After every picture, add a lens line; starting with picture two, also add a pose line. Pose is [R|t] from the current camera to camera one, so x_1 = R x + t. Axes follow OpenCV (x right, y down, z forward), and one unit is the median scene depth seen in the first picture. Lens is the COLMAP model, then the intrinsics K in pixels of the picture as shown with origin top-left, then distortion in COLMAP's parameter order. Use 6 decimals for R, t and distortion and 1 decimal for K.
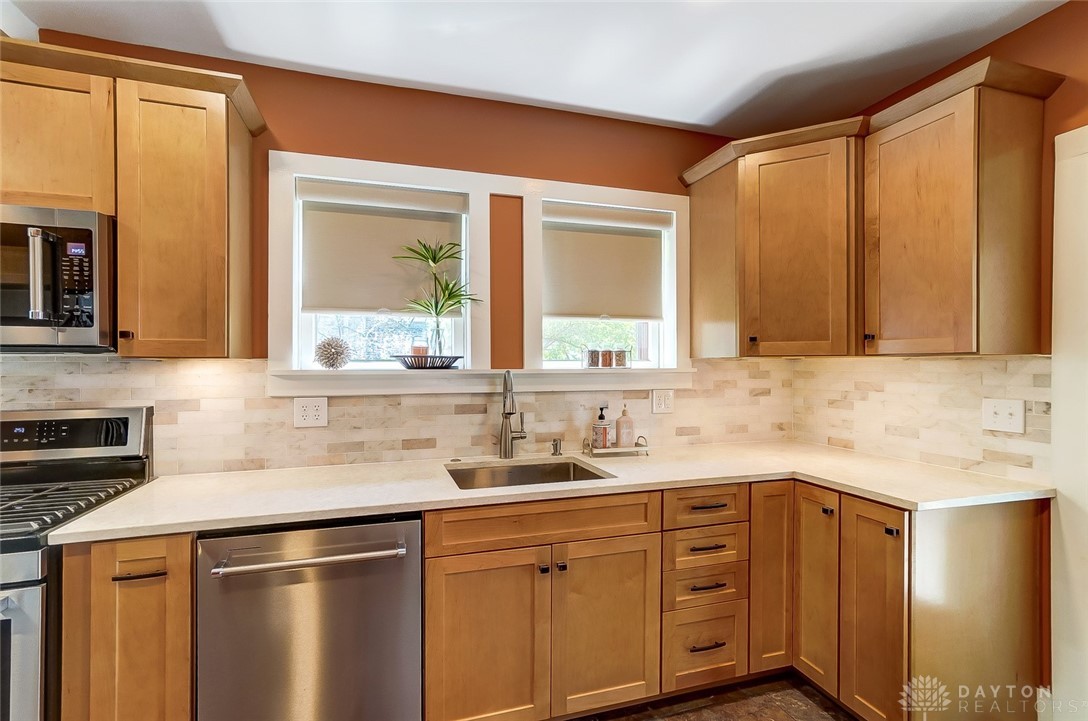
lens RADIAL K [[483.3, 0, 541.0], [0, 483.3, 363.7], [0, 0, 1]] dist [0.002482, 0.000385]
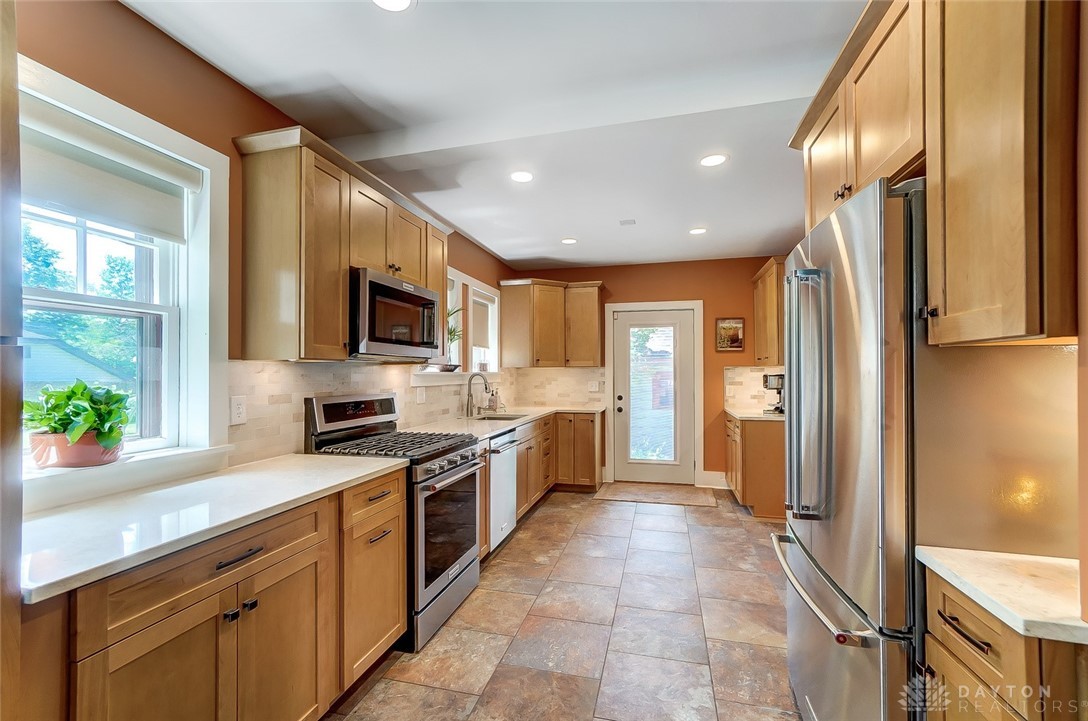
lens RADIAL K [[483.3, 0, 540.9], [0, 483.3, 366.3], [0, 0, 1]] dist [0.002482, 0.000385]
pose [[0.521615, 0.011139, 0.853108, -1.652920], [0.005199, 0.999855, -0.016234, 0.022492], [-0.853165, 0.012903, 0.521481, -0.301317]]
